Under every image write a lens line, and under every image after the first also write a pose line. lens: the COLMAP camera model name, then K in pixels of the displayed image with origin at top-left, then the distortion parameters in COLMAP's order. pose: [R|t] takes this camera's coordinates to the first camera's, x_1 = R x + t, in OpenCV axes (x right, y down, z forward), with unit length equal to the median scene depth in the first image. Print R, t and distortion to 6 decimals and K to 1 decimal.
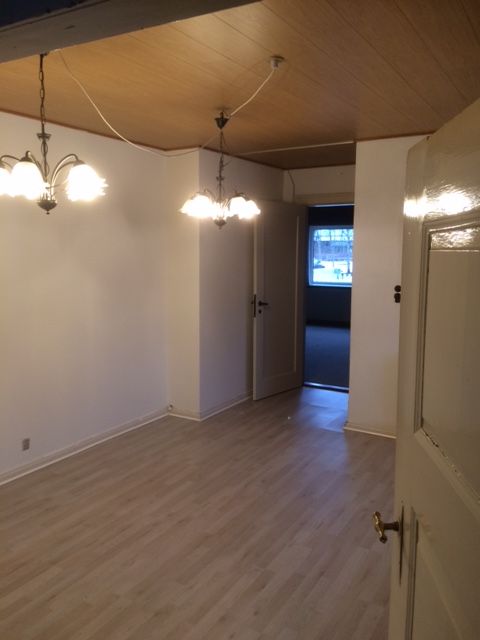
lens RADIAL K [[543.0, 0, 239.9], [0, 543.0, 316.9], [0, 0, 1]] dist [0.118003, -0.183254]
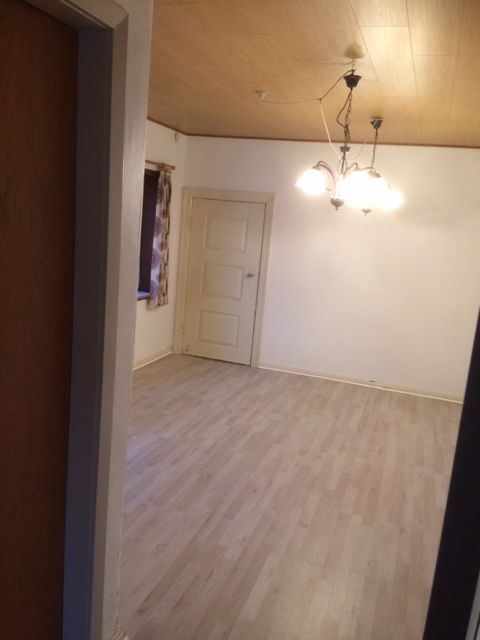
lens RADIAL K [[543.0, 0, 239.9], [0, 543.0, 316.9], [0, 0, 1]] dist [0.118003, -0.183254]
pose [[-0.976082, -0.052210, -0.211040, 0.324448], [-0.115015, 0.947774, 0.297482, -0.275640], [0.184487, 0.314640, -0.931110, 2.092670]]
